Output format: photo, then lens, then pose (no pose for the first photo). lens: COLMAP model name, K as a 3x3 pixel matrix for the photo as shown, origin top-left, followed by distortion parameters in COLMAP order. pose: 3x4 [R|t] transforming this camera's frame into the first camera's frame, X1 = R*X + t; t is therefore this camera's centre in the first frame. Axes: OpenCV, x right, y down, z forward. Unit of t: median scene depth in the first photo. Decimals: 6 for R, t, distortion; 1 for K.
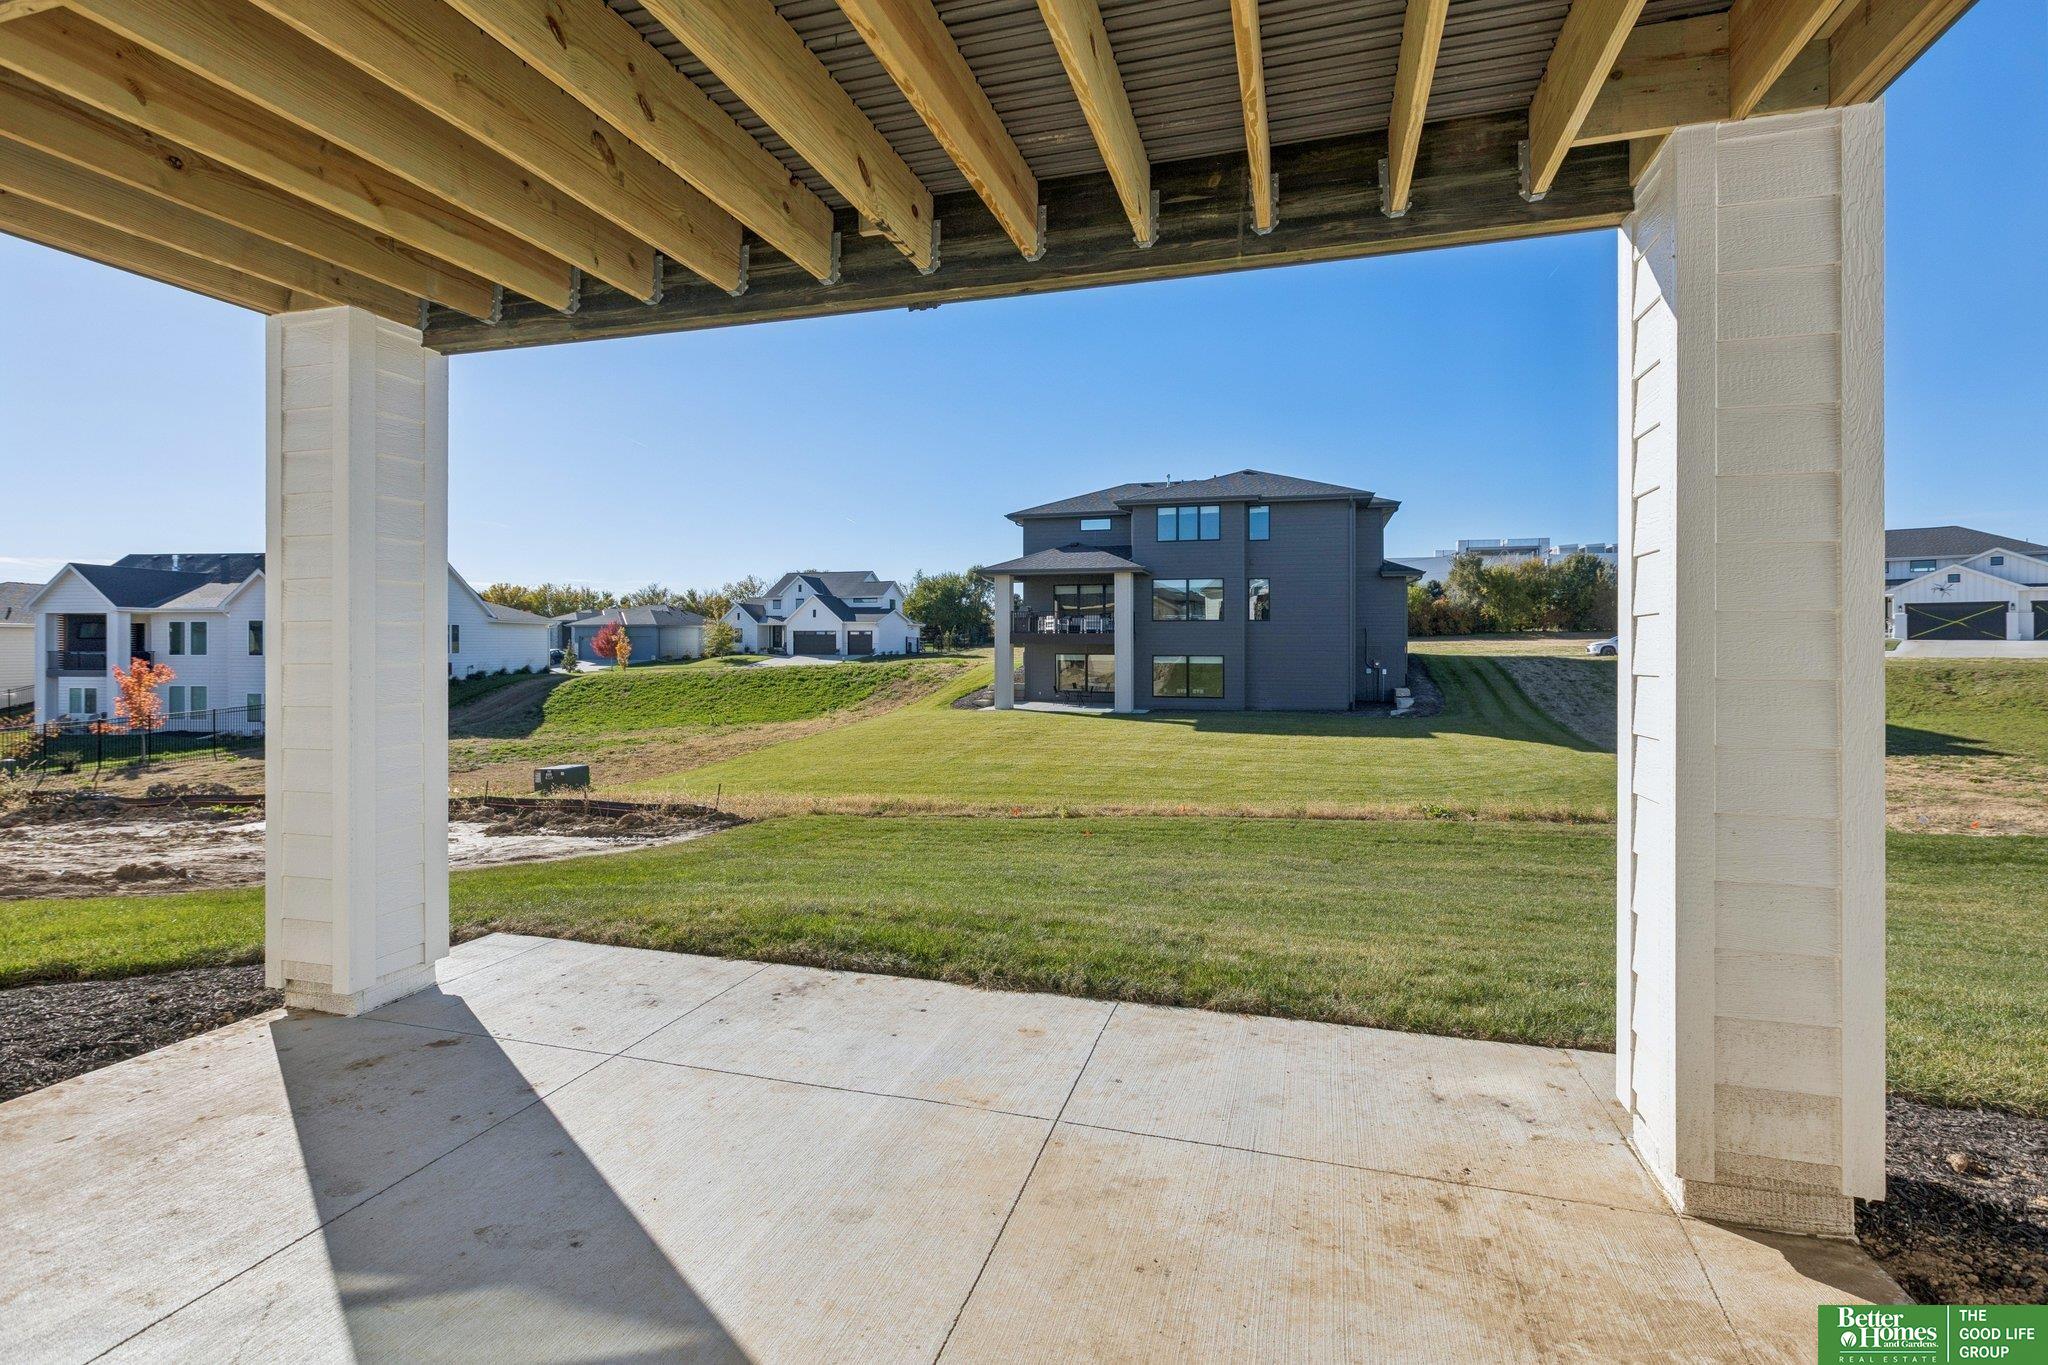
lens RADIAL K [[929.2, 0, 1029.6], [0, 929.2, 645.0], [0, 0, 1]] dist [0.002952, 0.000489]
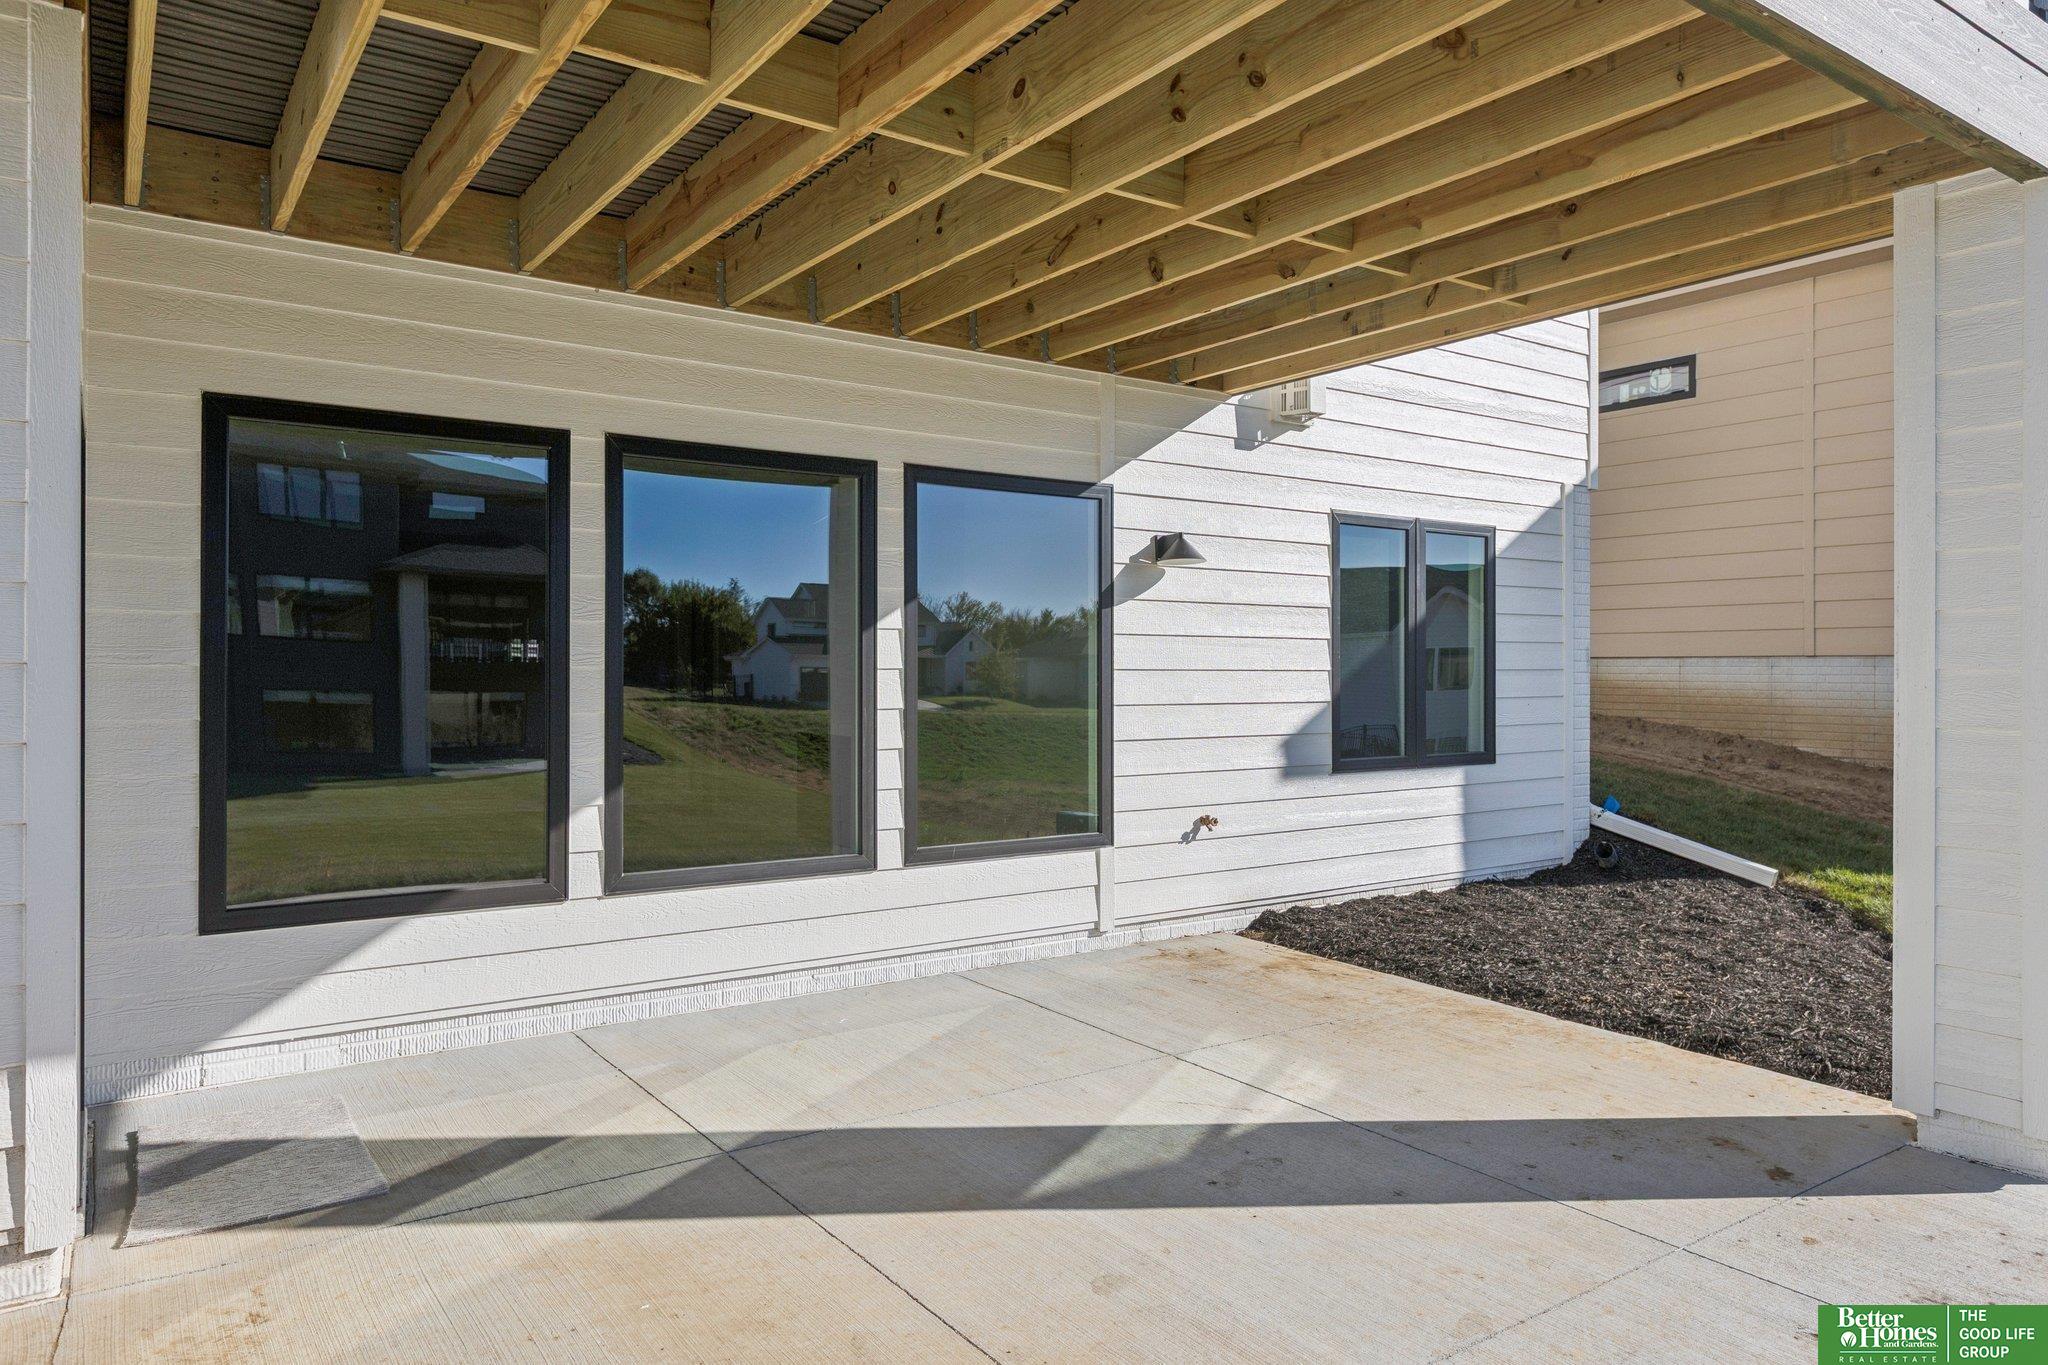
lens RADIAL K [[1335.3, 0, 1024.6], [0, 1335.3, 671.8], [0, 0, 1]] dist [0.002802, 0.000805]
pose [[-0.621429, -0.000456, -0.783471, 0.781238], [-0.004278, 0.999987, 0.002811, 0.035440], [0.783459, 0.005099, -0.621422, 1.598595]]
